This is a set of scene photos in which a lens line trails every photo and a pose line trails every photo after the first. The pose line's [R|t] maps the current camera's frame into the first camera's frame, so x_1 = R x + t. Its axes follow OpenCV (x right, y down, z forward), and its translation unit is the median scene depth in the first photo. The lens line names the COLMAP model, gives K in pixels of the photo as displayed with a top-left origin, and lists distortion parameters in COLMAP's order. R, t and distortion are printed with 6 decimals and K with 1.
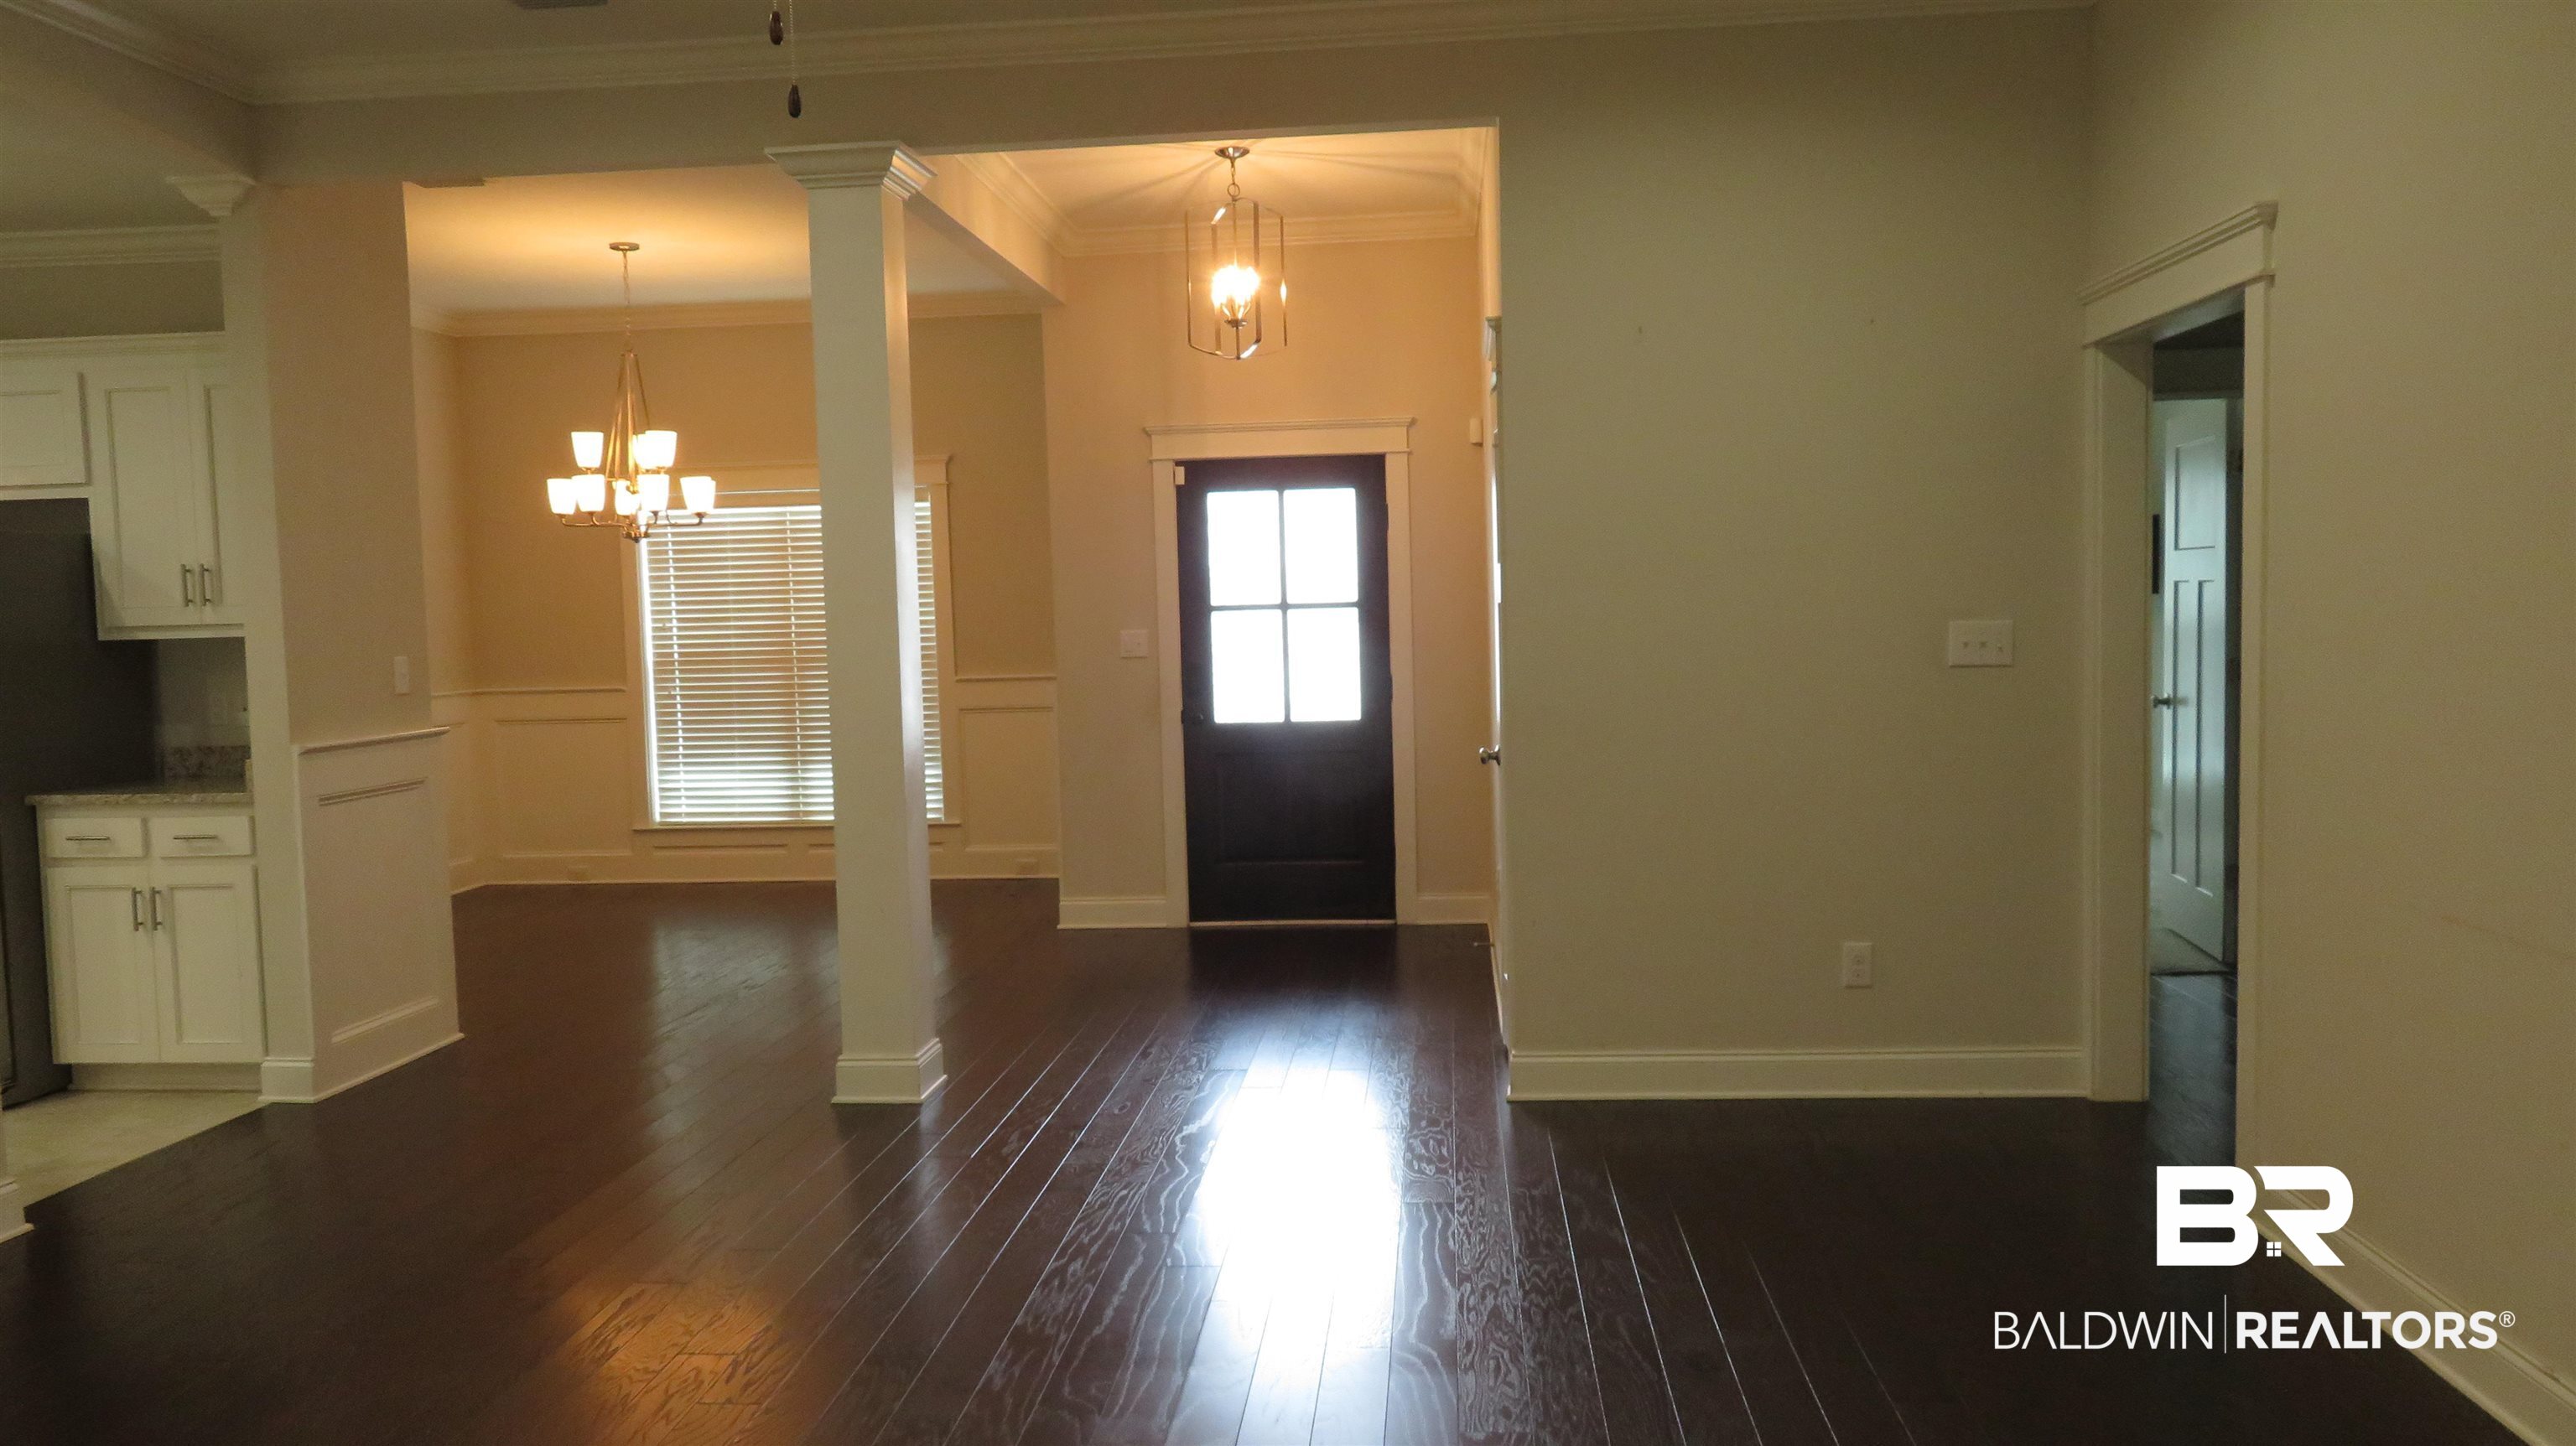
lens RADIAL K [[1835.7, 0, 1288.0], [0, 1835.7, 723.0], [0, 0, 1]] dist [-0.022611, 0.009224]
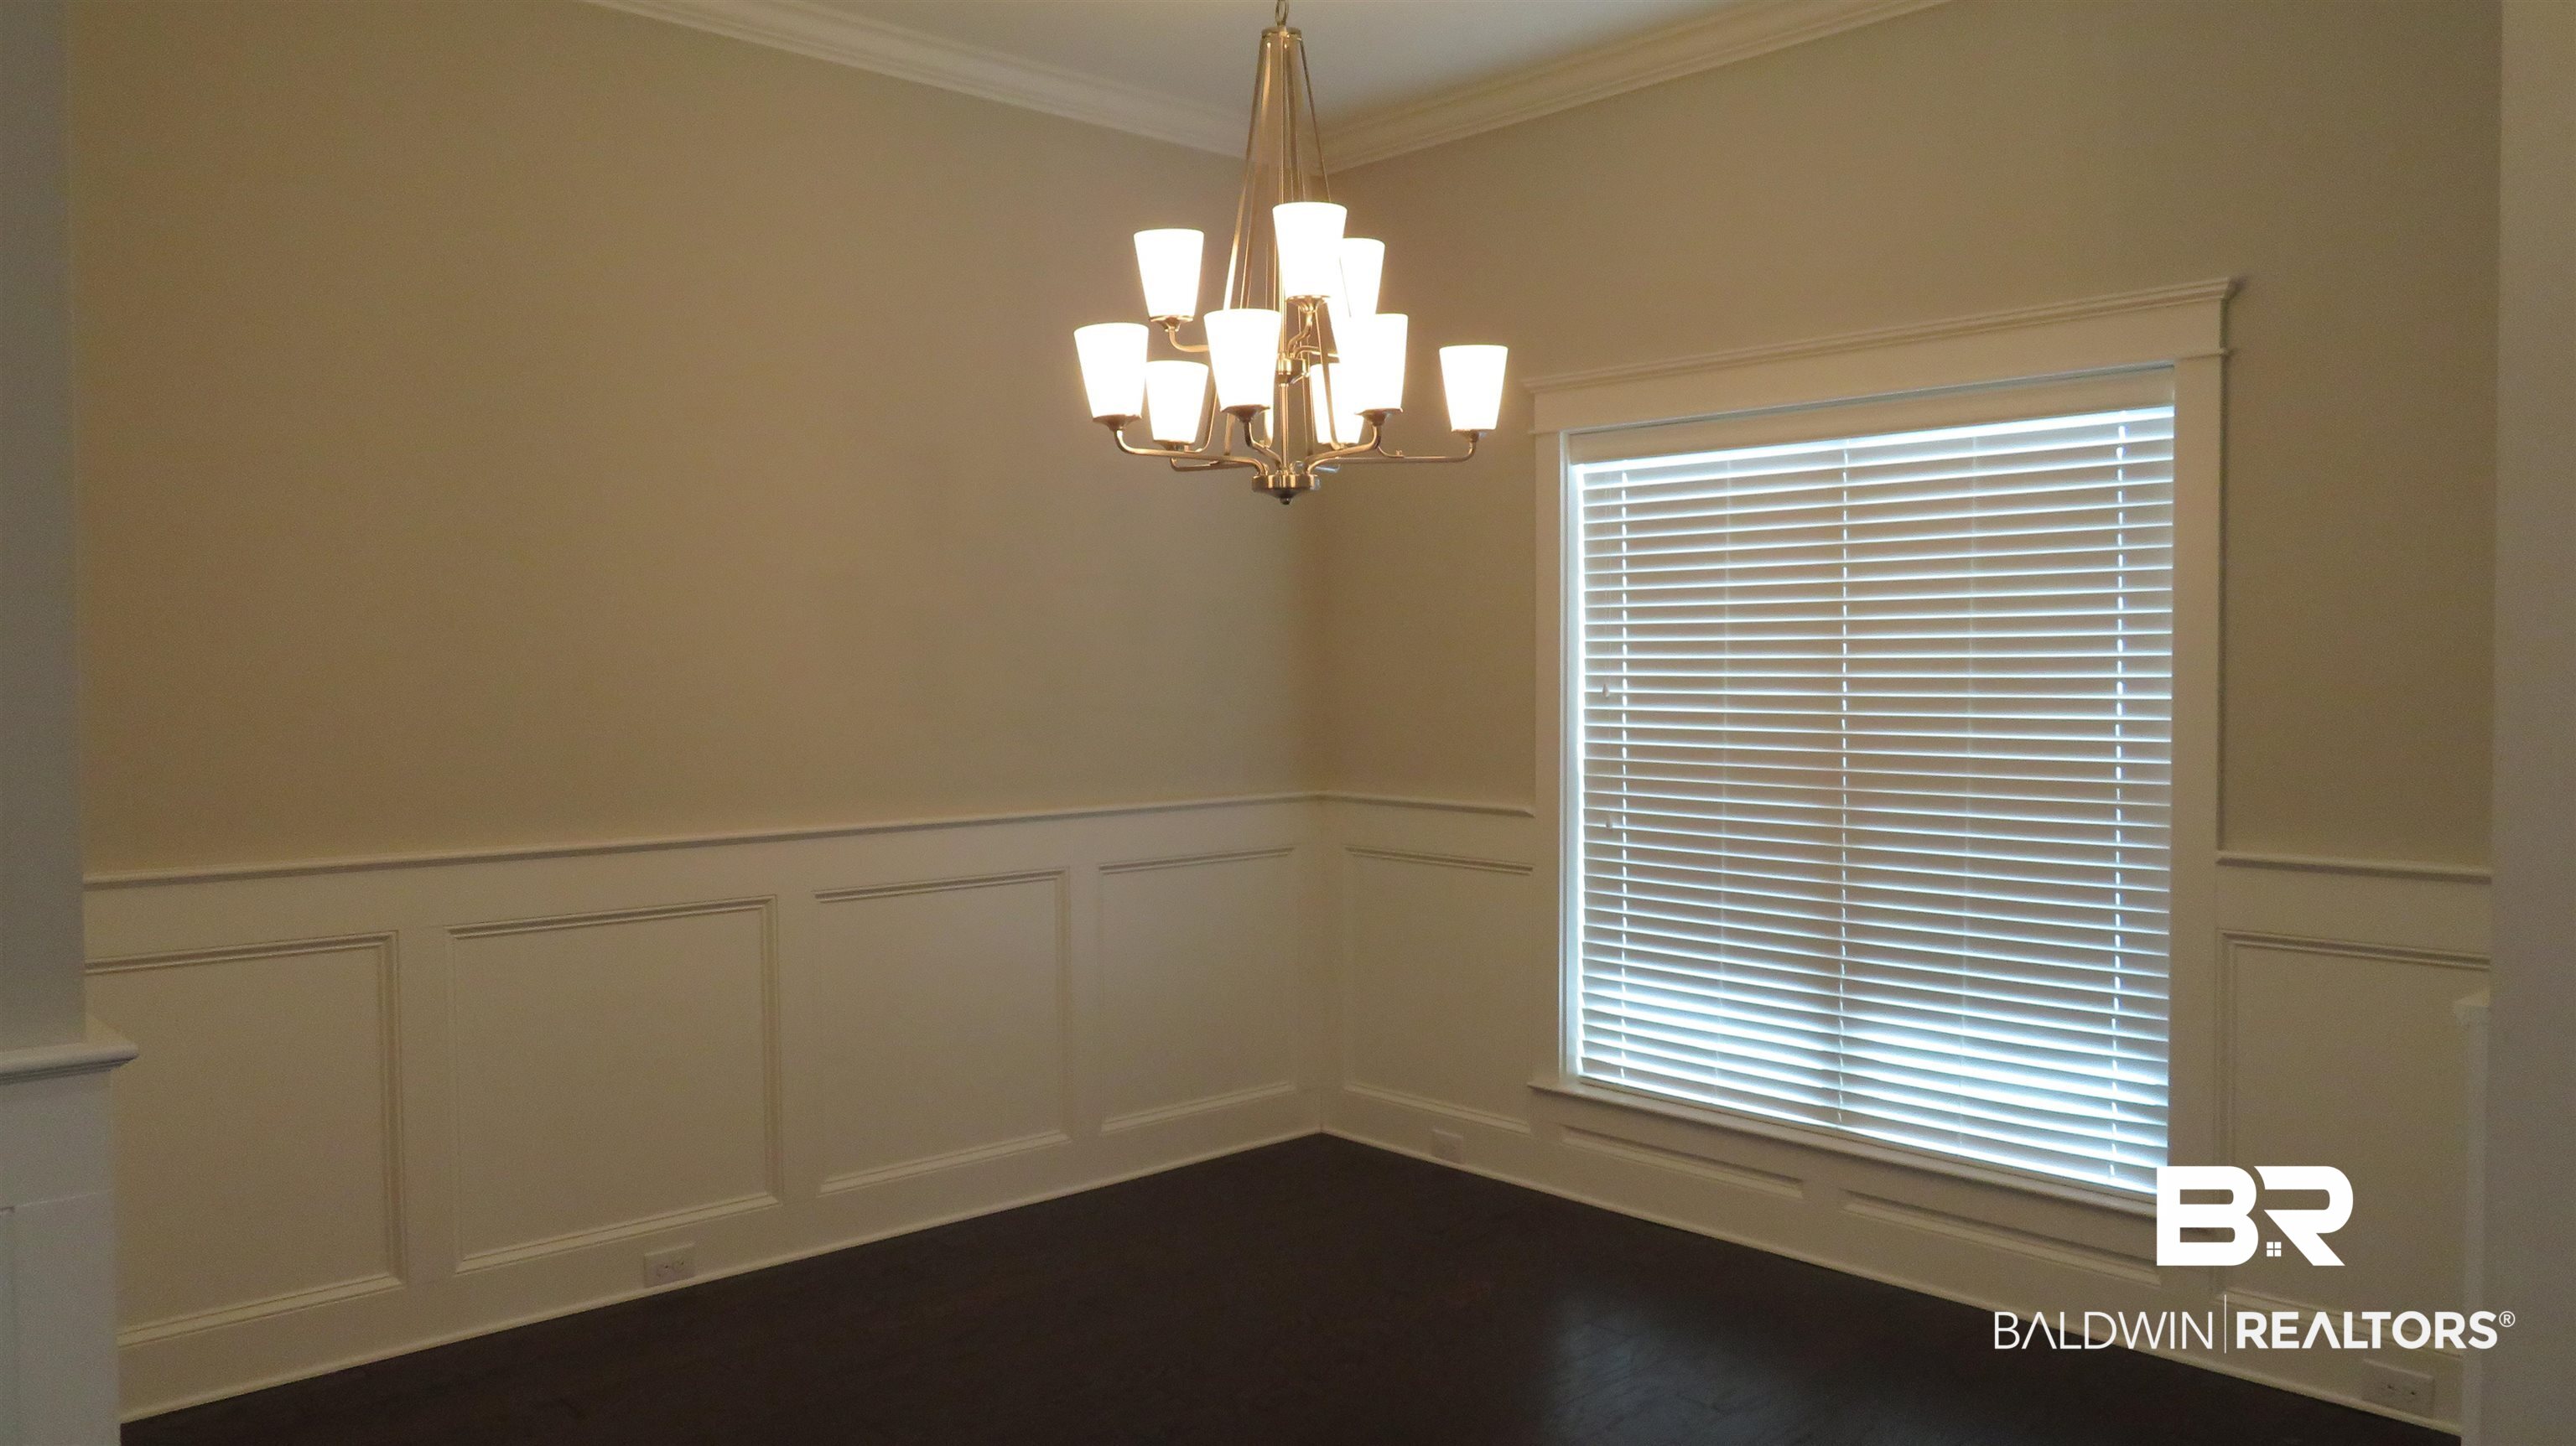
lens RADIAL K [[1835.7, 0, 1288.0], [0, 1835.7, 723.0], [0, 0, 1]] dist [-0.022611, 0.009224]
pose [[0.742333, 0.045858, -0.668460, -0.068932], [-0.058759, 0.998267, 0.003231, -0.041003], [0.667450, 0.036879, 0.743741, 0.568137]]
